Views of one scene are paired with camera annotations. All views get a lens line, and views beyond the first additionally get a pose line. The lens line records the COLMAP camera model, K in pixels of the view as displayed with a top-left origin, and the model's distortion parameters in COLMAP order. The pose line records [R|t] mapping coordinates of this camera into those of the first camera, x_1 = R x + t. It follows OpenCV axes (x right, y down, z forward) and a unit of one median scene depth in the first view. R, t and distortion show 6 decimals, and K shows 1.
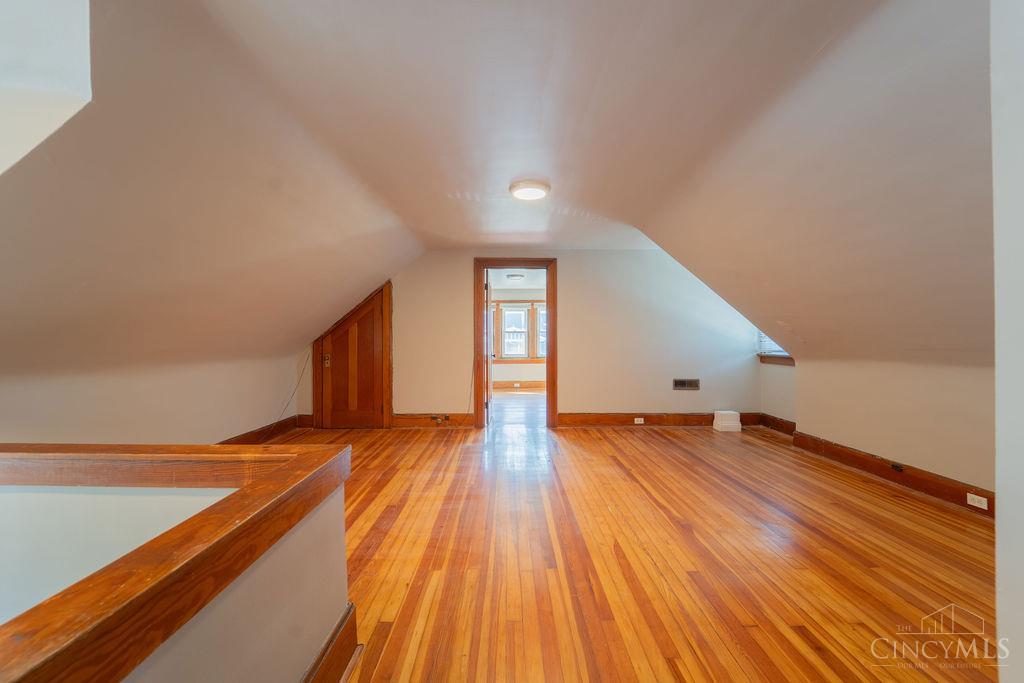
lens RADIAL K [[412.8, 0, 510.6], [0, 412.8, 343.6], [0, 0, 1]] dist [-0.000023, -0.000110]
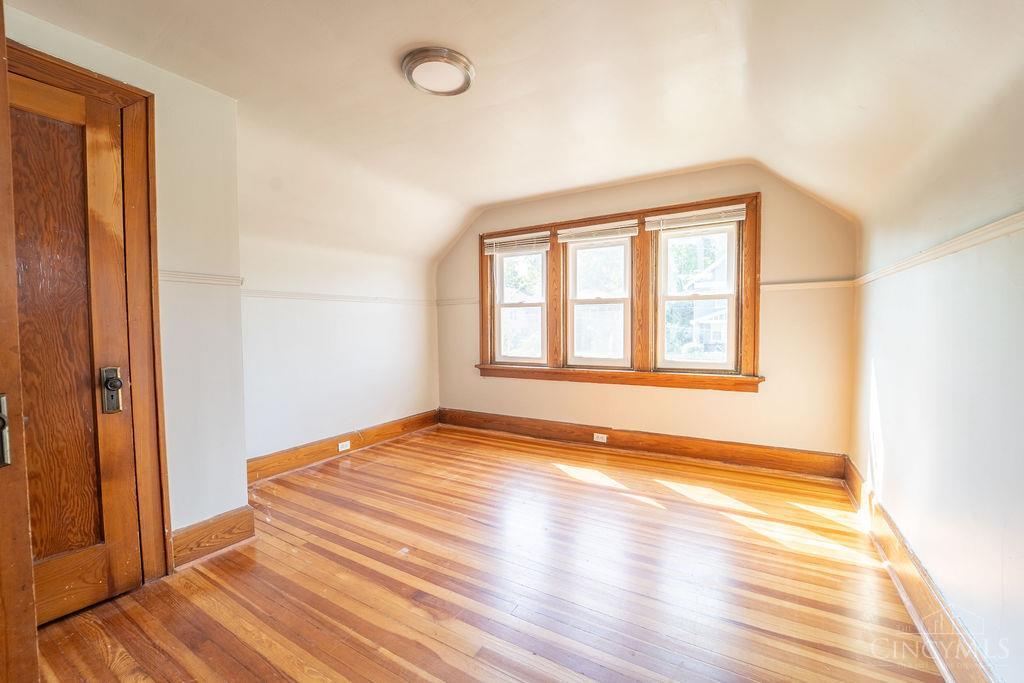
lens RADIAL K [[412.8, 0, 512.5], [0, 412.8, 341.4], [0, 0, 1]] dist [-0.000023, -0.000110]
pose [[0.860561, 0.010154, -0.509246, 0.139714], [0.009823, 0.999285, 0.036524, -0.004809], [0.509253, -0.036433, 0.859845, 0.624316]]
